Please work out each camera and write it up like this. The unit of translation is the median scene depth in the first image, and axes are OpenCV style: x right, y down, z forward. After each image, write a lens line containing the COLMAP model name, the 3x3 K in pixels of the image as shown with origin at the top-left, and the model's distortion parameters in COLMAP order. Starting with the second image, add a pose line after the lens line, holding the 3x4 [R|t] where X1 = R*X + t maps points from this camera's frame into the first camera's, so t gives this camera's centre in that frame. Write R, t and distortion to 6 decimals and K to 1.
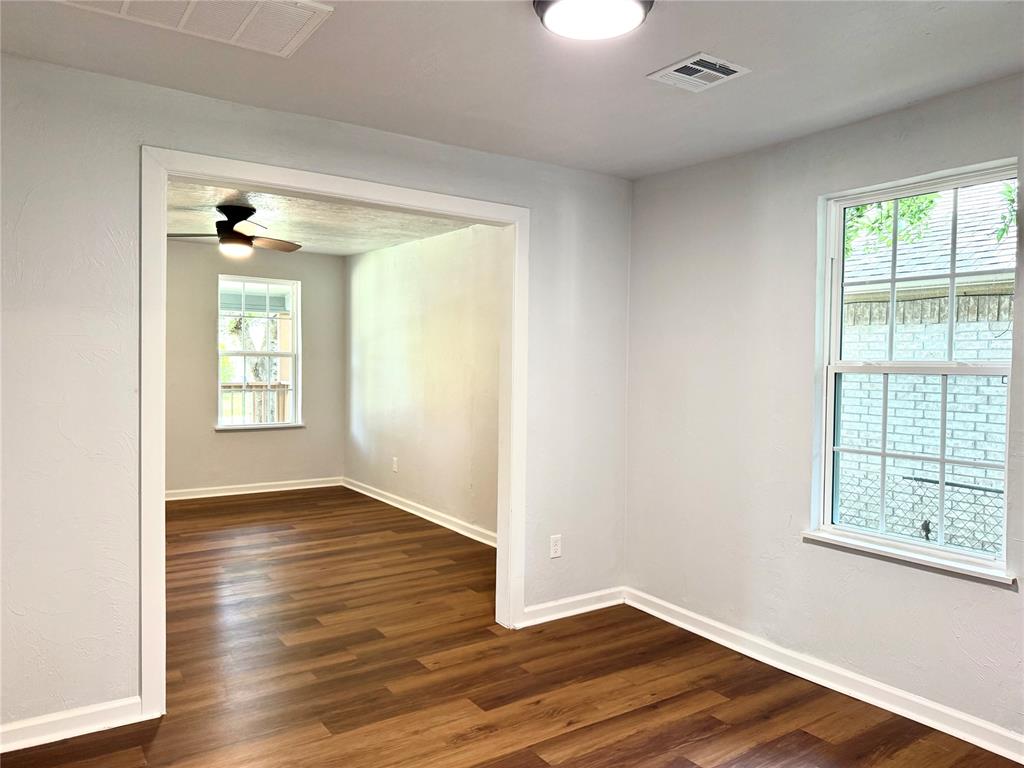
lens RADIAL K [[657.0, 0, 512.0], [0, 657.0, 384.0], [0, 0, 1]] dist [0.002841, -0.000145]
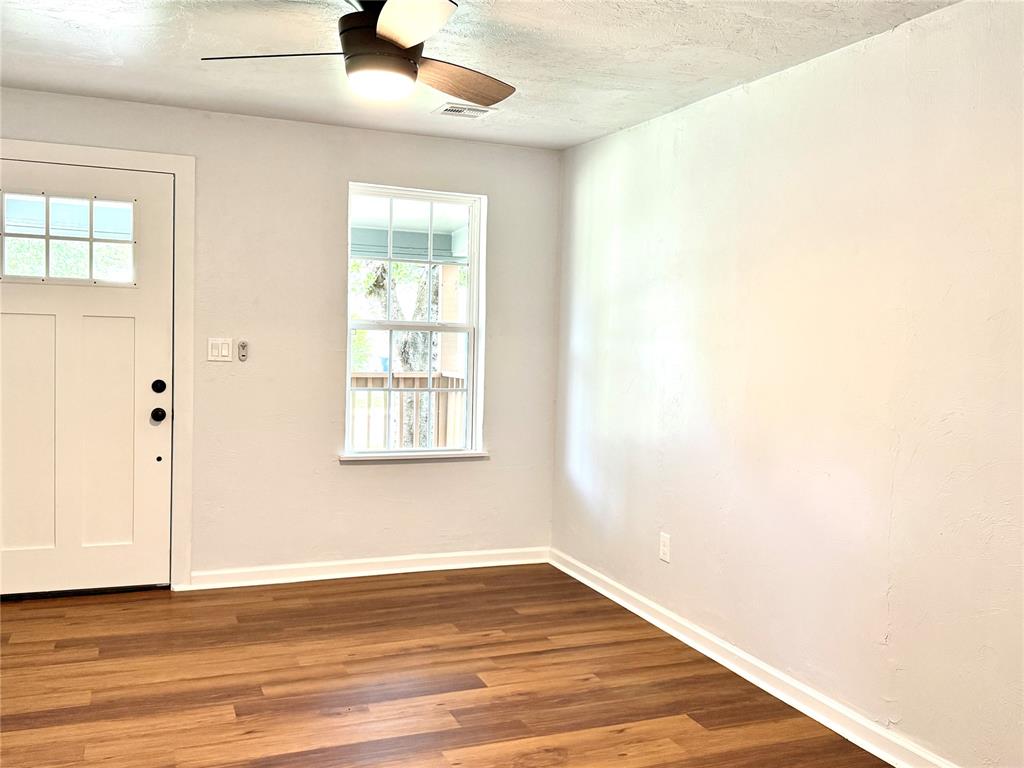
lens RADIAL K [[914.5, 0, 512.0], [0, 914.5, 384.0], [0, 0, 1]] dist [-0.003107, -0.002719]
pose [[0.969193, 0.021624, -0.245352, -0.092298], [-0.018138, 0.999700, 0.016457, -0.009204], [0.245634, -0.011500, 0.969294, 0.218441]]
